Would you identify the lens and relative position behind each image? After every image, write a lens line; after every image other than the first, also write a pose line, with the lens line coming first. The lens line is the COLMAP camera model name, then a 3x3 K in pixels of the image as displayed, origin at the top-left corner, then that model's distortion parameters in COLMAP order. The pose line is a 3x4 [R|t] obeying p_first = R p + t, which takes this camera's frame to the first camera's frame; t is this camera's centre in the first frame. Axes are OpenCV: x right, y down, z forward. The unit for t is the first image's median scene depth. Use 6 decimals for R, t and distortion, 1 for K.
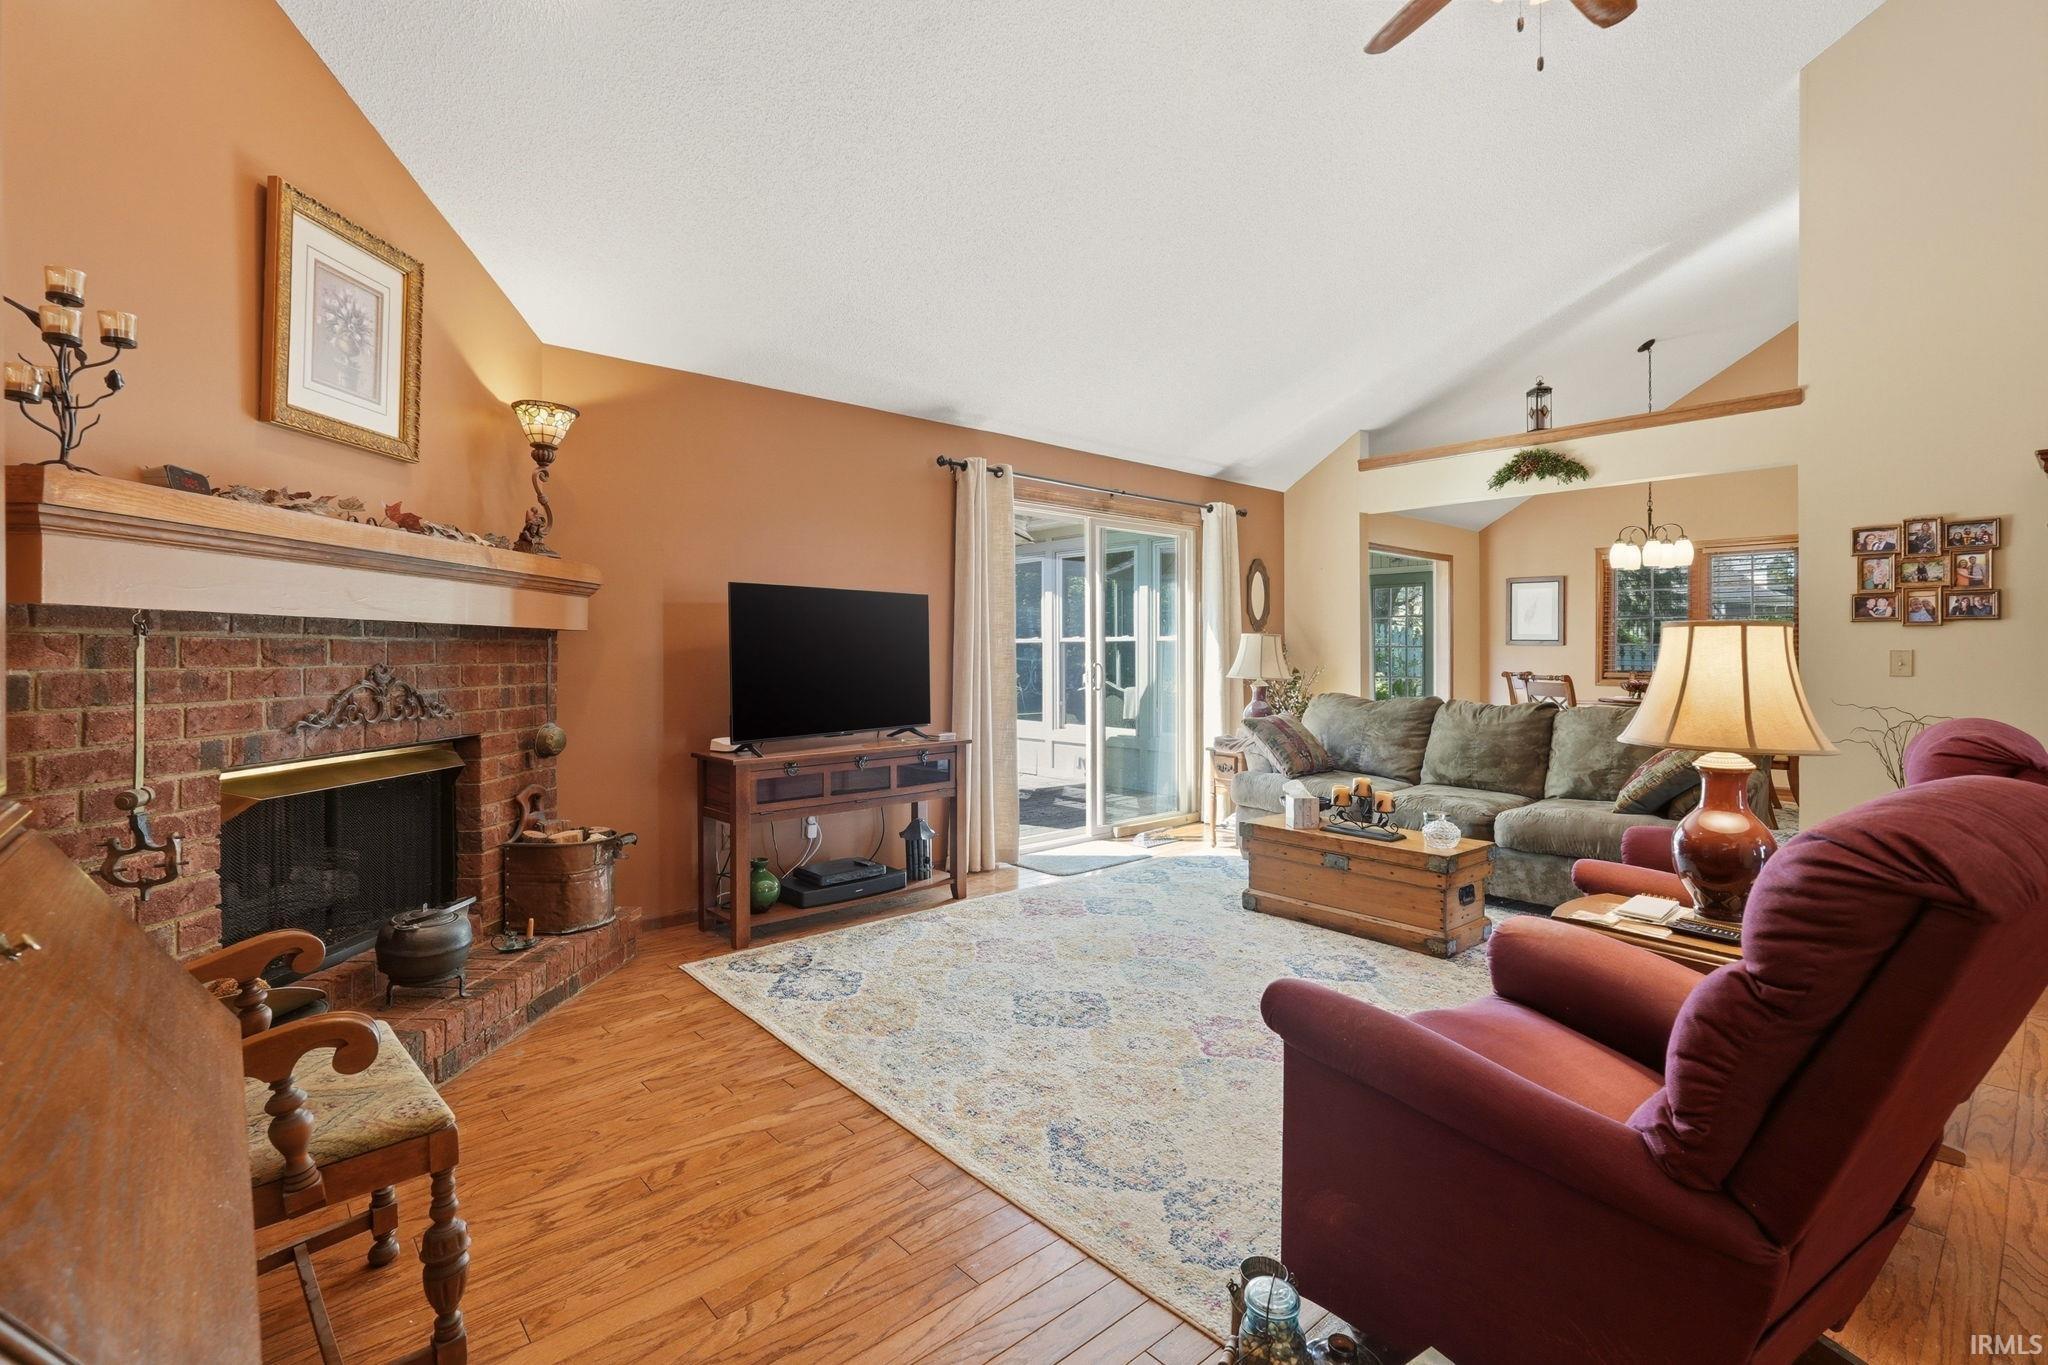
lens RADIAL K [[924.0, 0, 1034.3], [0, 924.0, 650.8], [0, 0, 1]] dist [-0.004489, 0.000510]
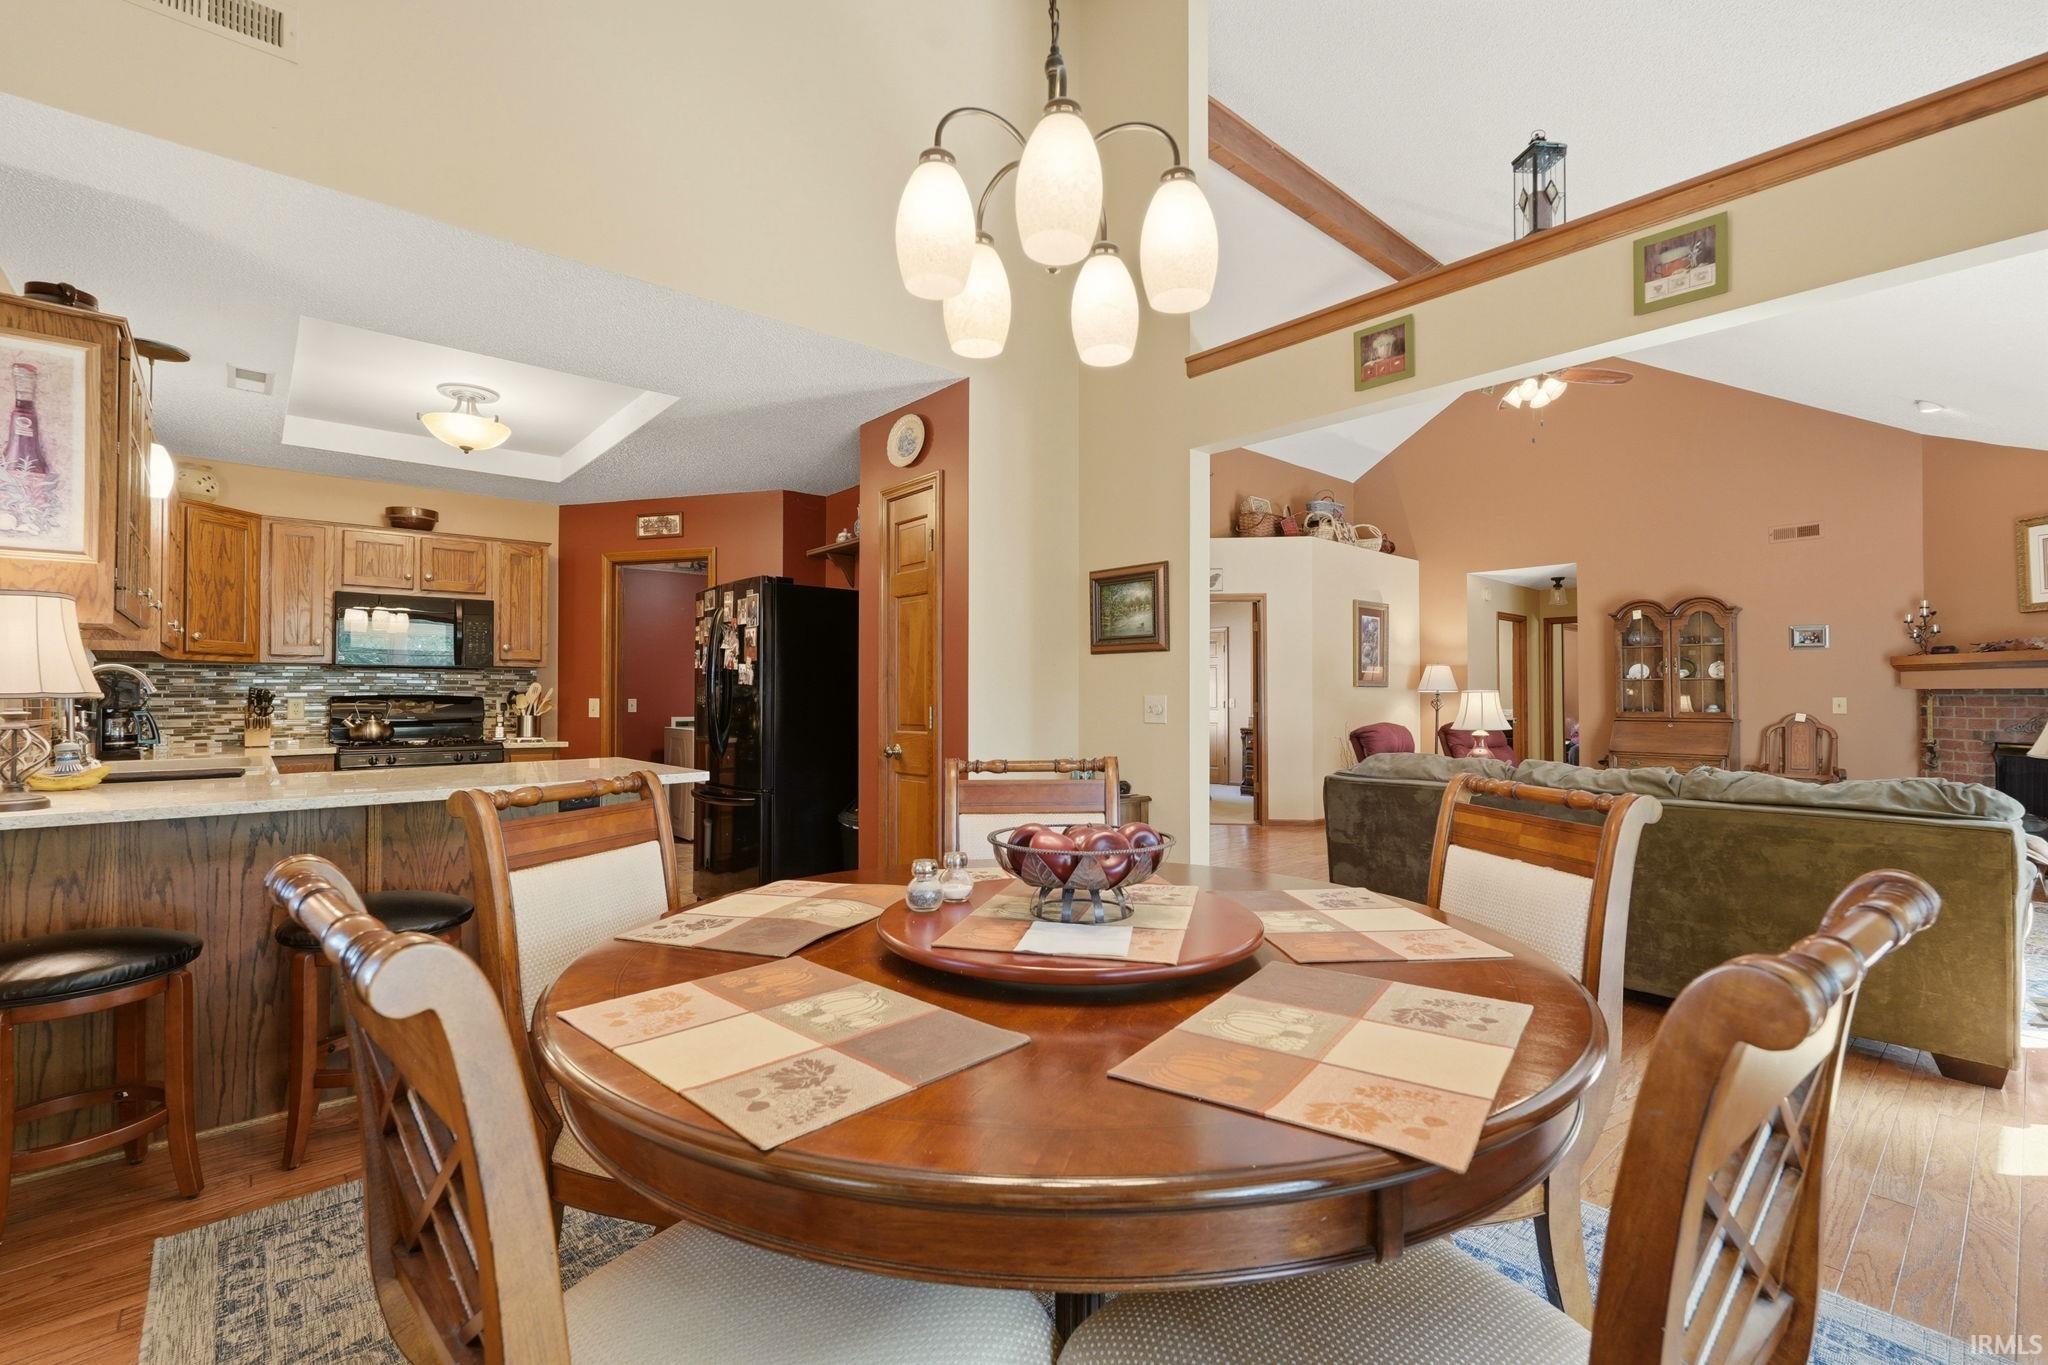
lens RADIAL K [[892.0, 0, 1027.3], [0, 892.0, 678.6], [0, 0, 1]] dist [-0.001543, 0.000849]
pose [[-0.999976, -0.003748, 0.005894, 1.163883], [-0.003866, 0.999790, -0.020120, -0.001042], [-0.005817, -0.020142, -0.999780, 2.085526]]
